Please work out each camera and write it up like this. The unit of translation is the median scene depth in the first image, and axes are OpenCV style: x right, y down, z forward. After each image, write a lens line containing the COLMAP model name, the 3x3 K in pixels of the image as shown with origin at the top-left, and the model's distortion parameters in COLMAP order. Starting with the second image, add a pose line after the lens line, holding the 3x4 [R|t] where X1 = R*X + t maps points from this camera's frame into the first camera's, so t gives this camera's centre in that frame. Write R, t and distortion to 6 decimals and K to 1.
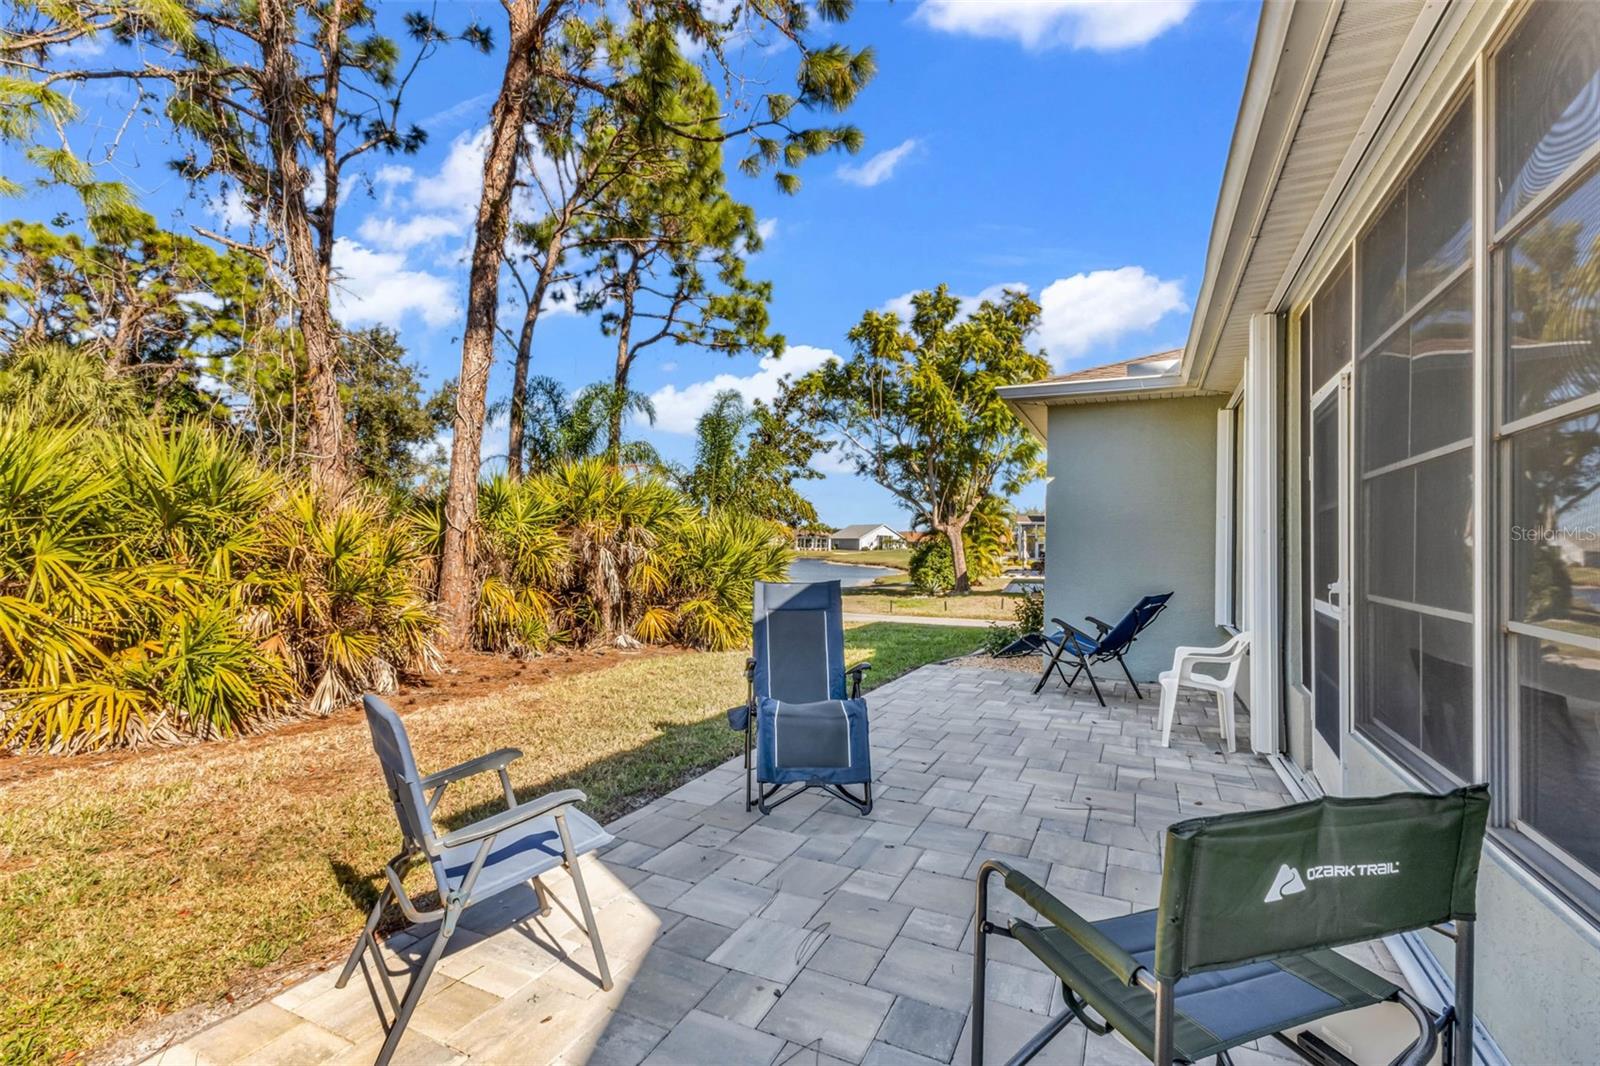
lens RADIAL K [[710.0, 0, 801.2], [0, 710.0, 541.5], [0, 0, 1]] dist [0.010057, -0.000161]
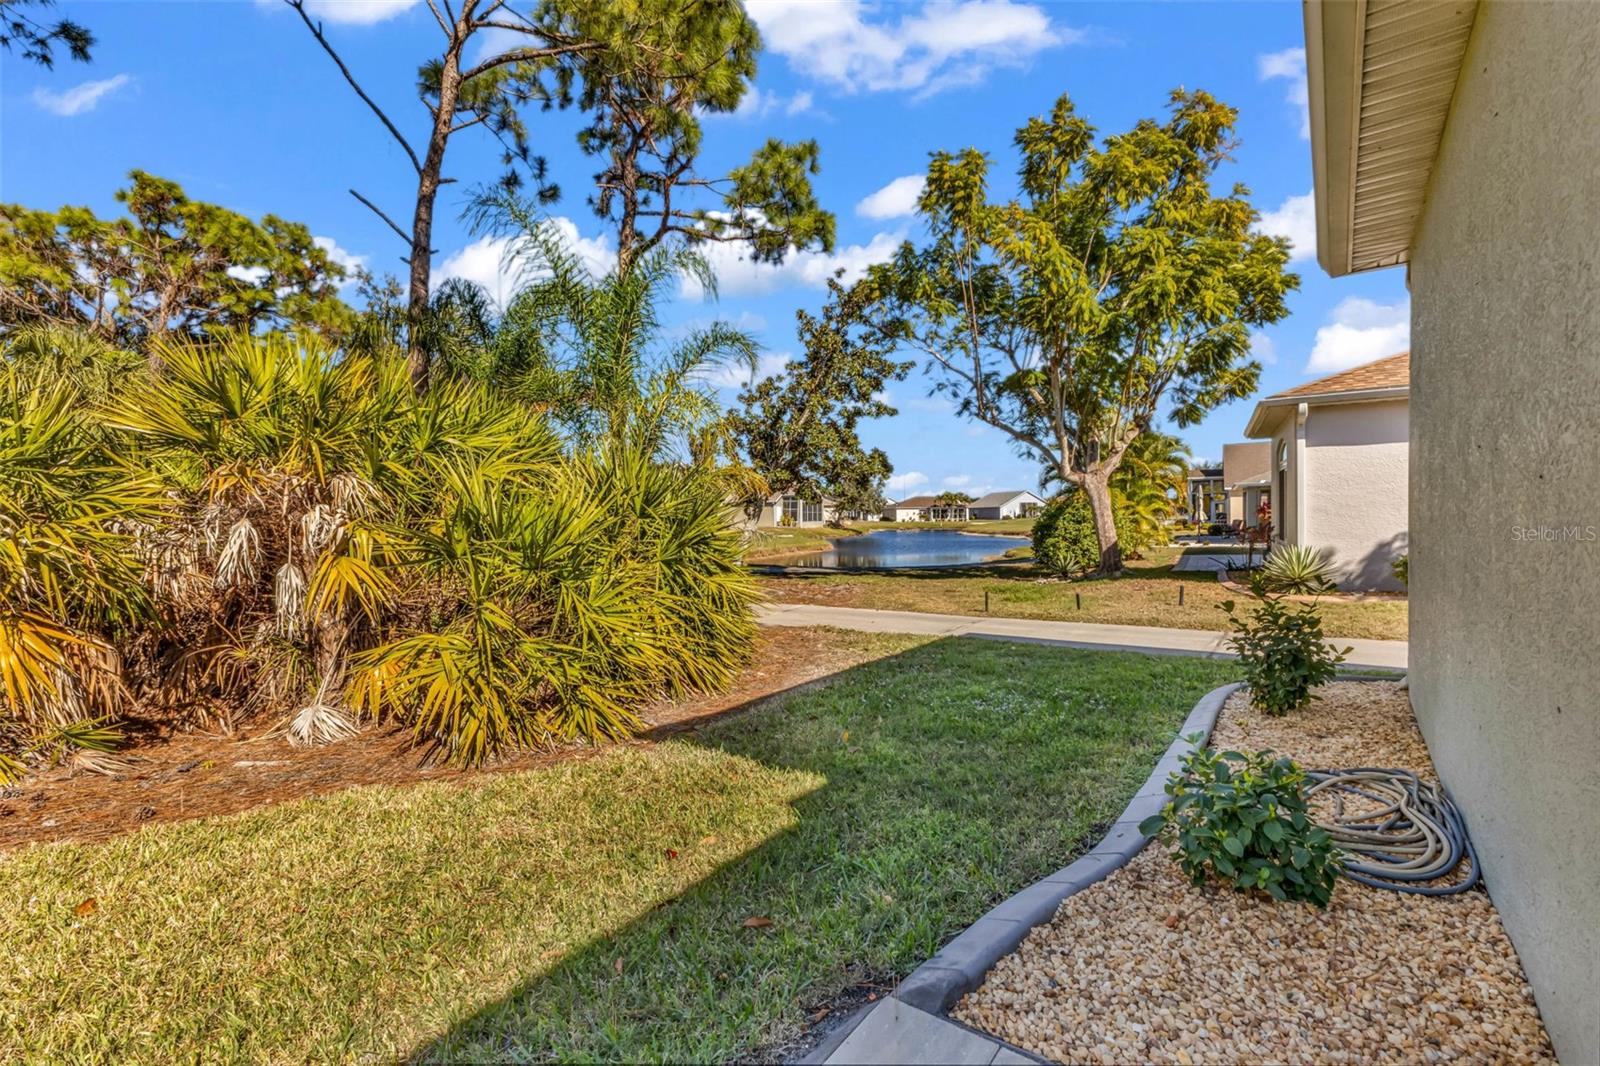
lens RADIAL K [[710.0, 0, 798.5], [0, 710.0, 532.1], [0, 0, 1]] dist [0.010057, -0.000161]
pose [[0.979638, -0.029748, -0.198556, 0.068366], [0.034476, 0.999197, 0.020400, 0.008806], [0.197789, -0.026830, 0.979877, 0.270858]]
